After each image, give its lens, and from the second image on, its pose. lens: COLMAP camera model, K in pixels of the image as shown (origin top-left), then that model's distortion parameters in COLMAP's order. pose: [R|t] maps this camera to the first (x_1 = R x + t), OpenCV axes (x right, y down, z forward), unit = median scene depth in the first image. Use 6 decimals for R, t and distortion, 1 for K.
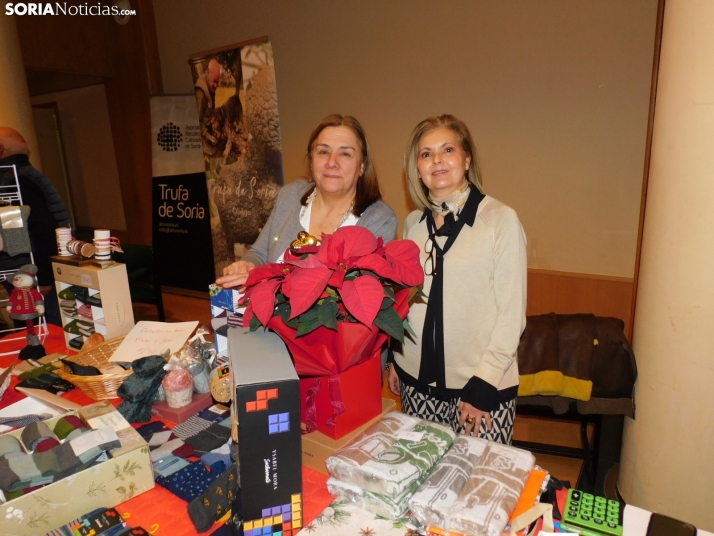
lens RADIAL K [[511.9, 0, 356.8], [0, 511.9, 267.1], [0, 0, 1]] dist [0.006310, -0.001066]
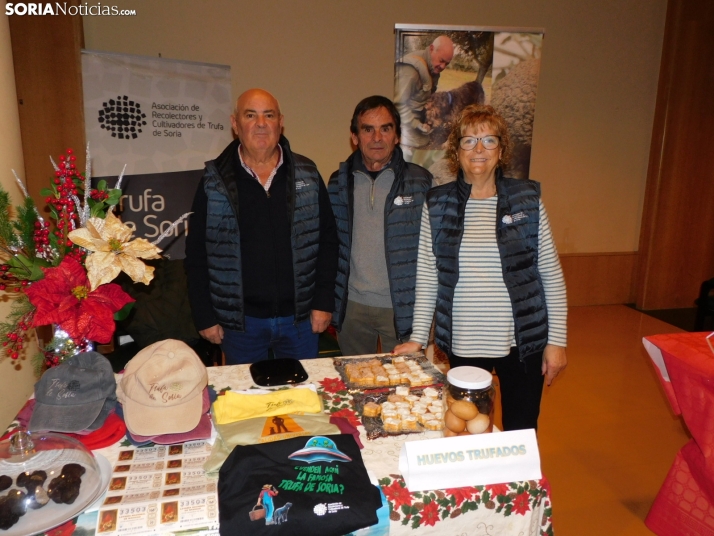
lens RADIAL K [[560.0, 0, 356.3], [0, 560.0, 268.3], [0, 0, 1]] dist [-0.003213, -0.000749]
pose [[0.705381, -0.102099, 0.701437, -1.142905], [0.128652, 0.991577, 0.014956, -0.055027], [-0.697055, 0.079691, 0.712575, 0.490497]]
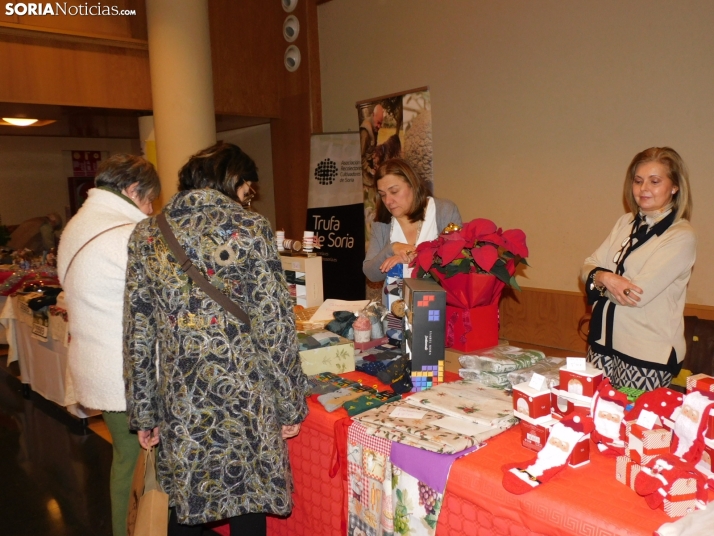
lens RADIAL K [[625.0, 0, 358.0], [0, 625.0, 269.4], [0, 0, 1]] dist [0.005001, -0.012127]
pose [[0.969561, 0.037861, -0.241904, 0.035176], [-0.061541, 0.993939, -0.091093, 0.104945], [0.236989, 0.103208, 0.966015, -0.366524]]
